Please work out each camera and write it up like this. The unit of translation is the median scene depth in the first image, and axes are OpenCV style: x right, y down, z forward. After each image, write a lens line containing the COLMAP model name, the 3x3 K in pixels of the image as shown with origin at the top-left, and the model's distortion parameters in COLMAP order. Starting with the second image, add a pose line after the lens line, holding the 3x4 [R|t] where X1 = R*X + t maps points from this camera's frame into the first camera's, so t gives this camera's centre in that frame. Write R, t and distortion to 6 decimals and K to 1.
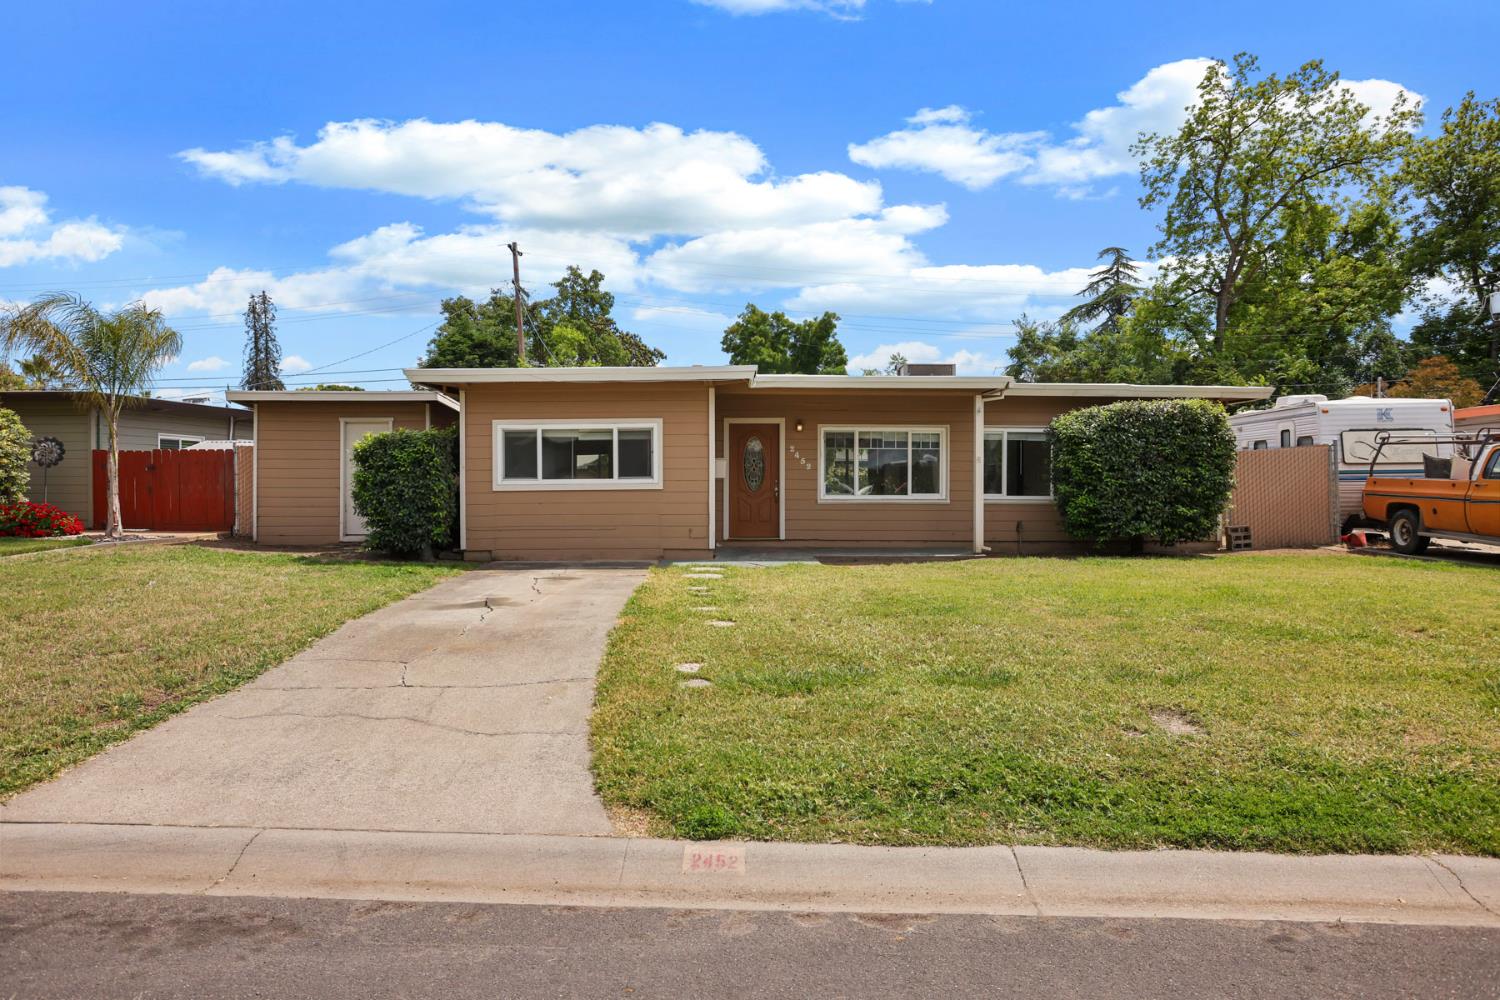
lens RADIAL K [[1584.5, 0, 750.0], [0, 1584.5, 500.0], [0, 0, 1]] dist [-0.136952, 0.000370]
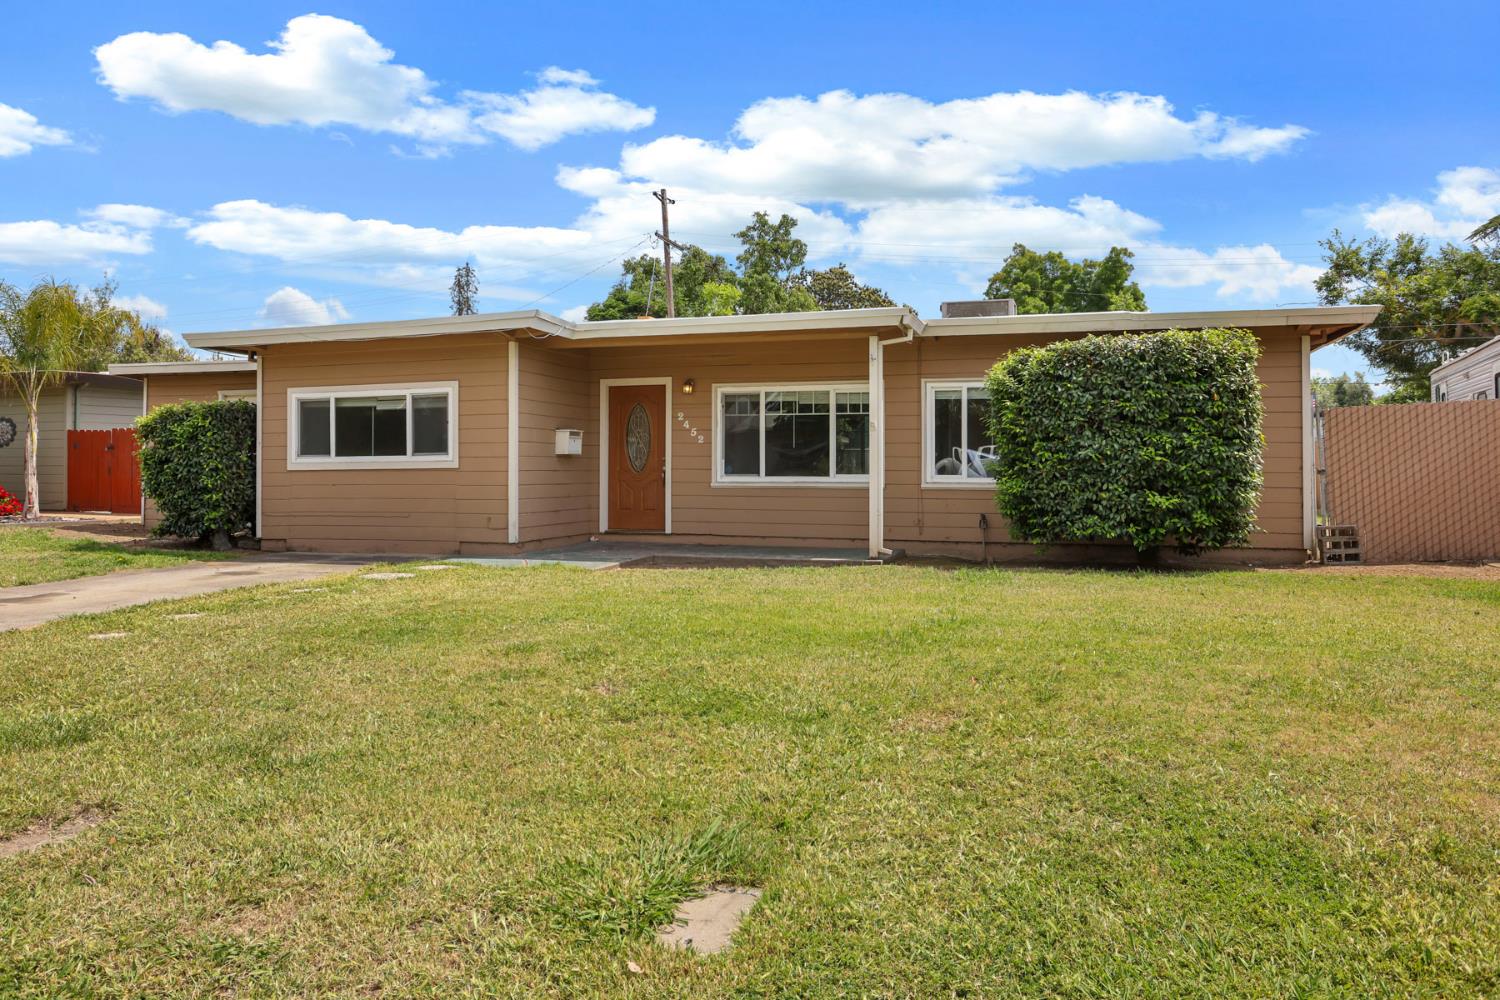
lens RADIAL K [[1607.8, 0, 750.0], [0, 1607.8, 500.0], [0, 0, 1]] dist [-0.065702, 0.003351]
pose [[0.865711, 0.008015, -0.500480, 0.461461], [-0.004449, 0.999956, 0.008318, 0.001913], [0.500525, -0.004974, 0.865708, 0.343564]]
